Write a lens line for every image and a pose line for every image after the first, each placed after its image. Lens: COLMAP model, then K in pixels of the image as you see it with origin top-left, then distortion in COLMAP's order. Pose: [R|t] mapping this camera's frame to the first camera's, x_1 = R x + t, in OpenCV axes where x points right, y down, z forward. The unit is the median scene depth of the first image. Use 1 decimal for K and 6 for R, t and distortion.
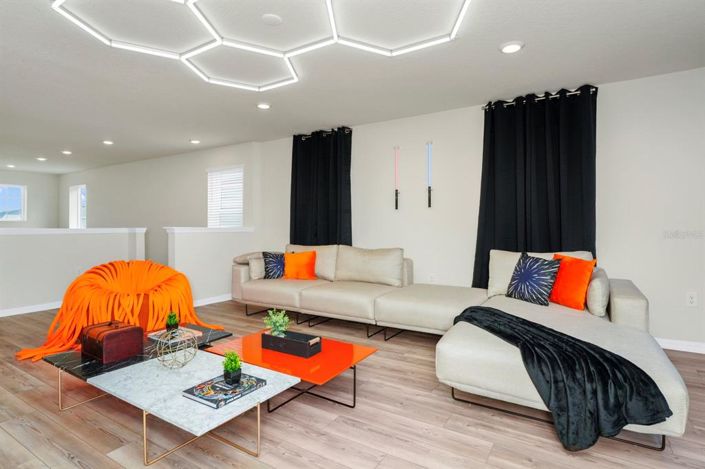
lens RADIAL K [[362.6, 0, 352.5], [0, 362.6, 234.5], [0, 0, 1]] dist [0.003035, 0.001000]
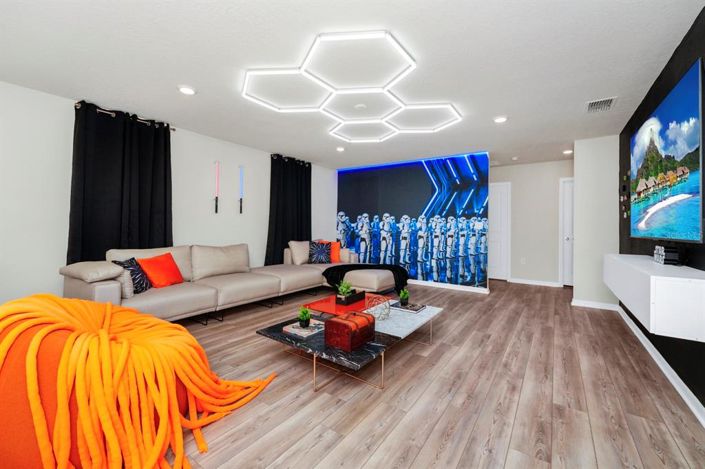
lens RADIAL K [[284.5, 0, 352.5], [0, 284.5, 234.5], [0, 0, 1]] dist [0.000077, -0.000028]
pose [[0.065422, -0.018984, 0.997677, -0.916462], [0.014759, 0.999728, 0.018055, -0.007874], [-0.997749, 0.013543, 0.065685, 0.558390]]
